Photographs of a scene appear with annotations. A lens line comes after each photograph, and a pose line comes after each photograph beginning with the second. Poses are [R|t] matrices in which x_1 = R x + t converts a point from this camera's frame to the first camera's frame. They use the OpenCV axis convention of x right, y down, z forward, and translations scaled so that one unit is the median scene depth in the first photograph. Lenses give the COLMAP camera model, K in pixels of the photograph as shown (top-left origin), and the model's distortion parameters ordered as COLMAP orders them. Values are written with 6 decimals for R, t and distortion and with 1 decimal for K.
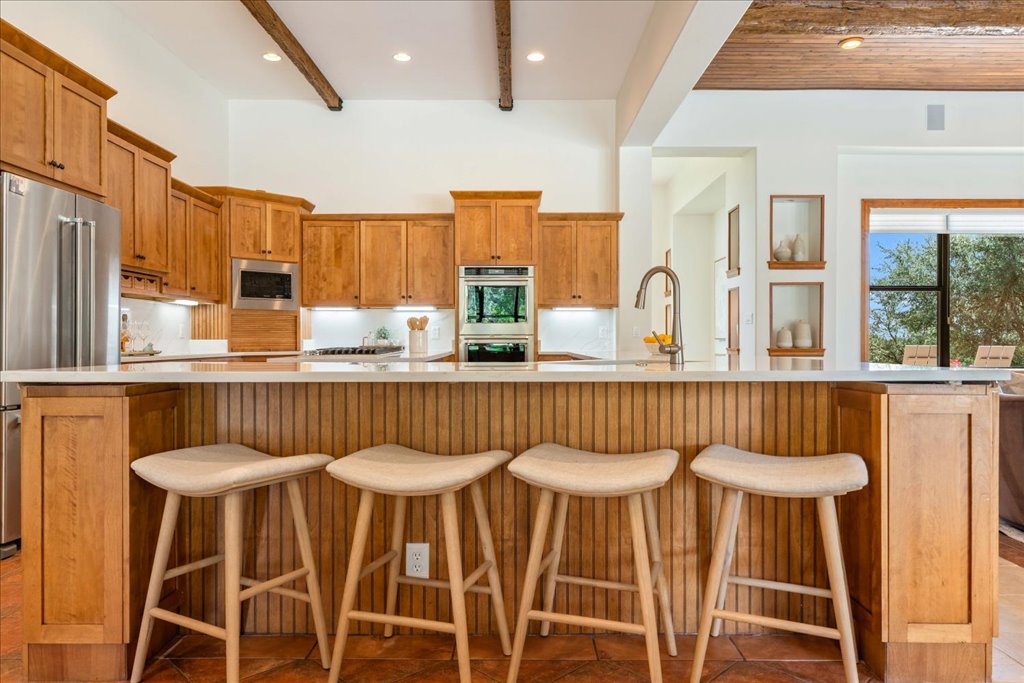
lens RADIAL K [[619.1, 0, 515.5], [0, 619.1, 337.7], [0, 0, 1]] dist [-0.003997, -0.000543]
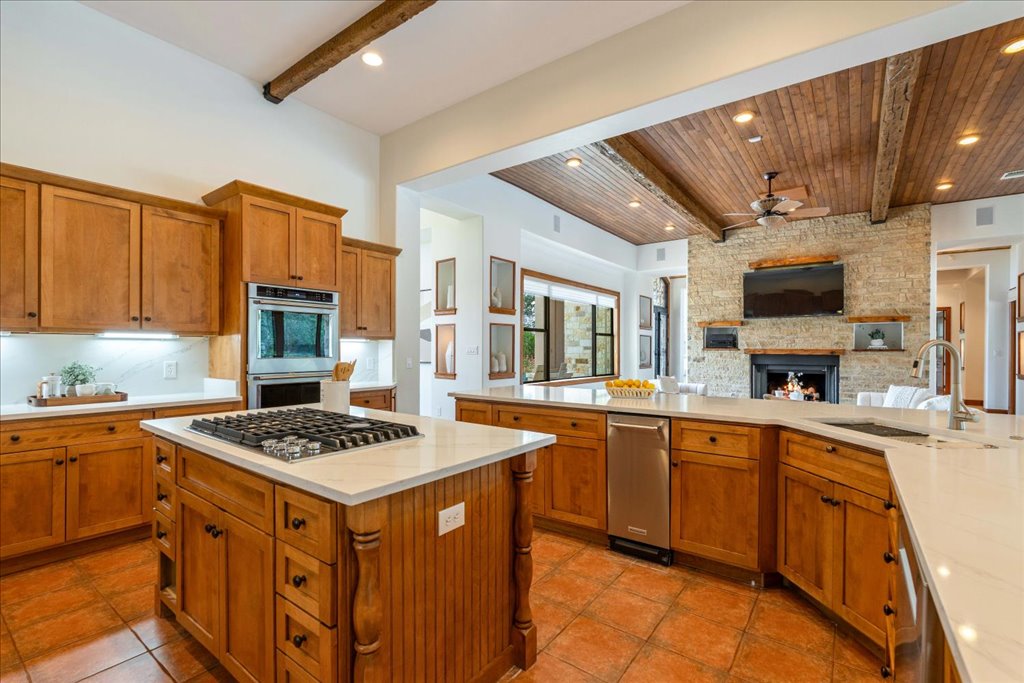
lens RADIAL K [[454.0, 0, 511.7], [0, 454.0, 349.0], [0, 0, 1]] dist [-0.002259, 0.000600]
pose [[0.607994, 0.001610, 0.793940, -0.319336], [0.000368, 0.999997, -0.002310, -0.032168], [-0.793942, 0.001697, 0.607992, 0.388548]]
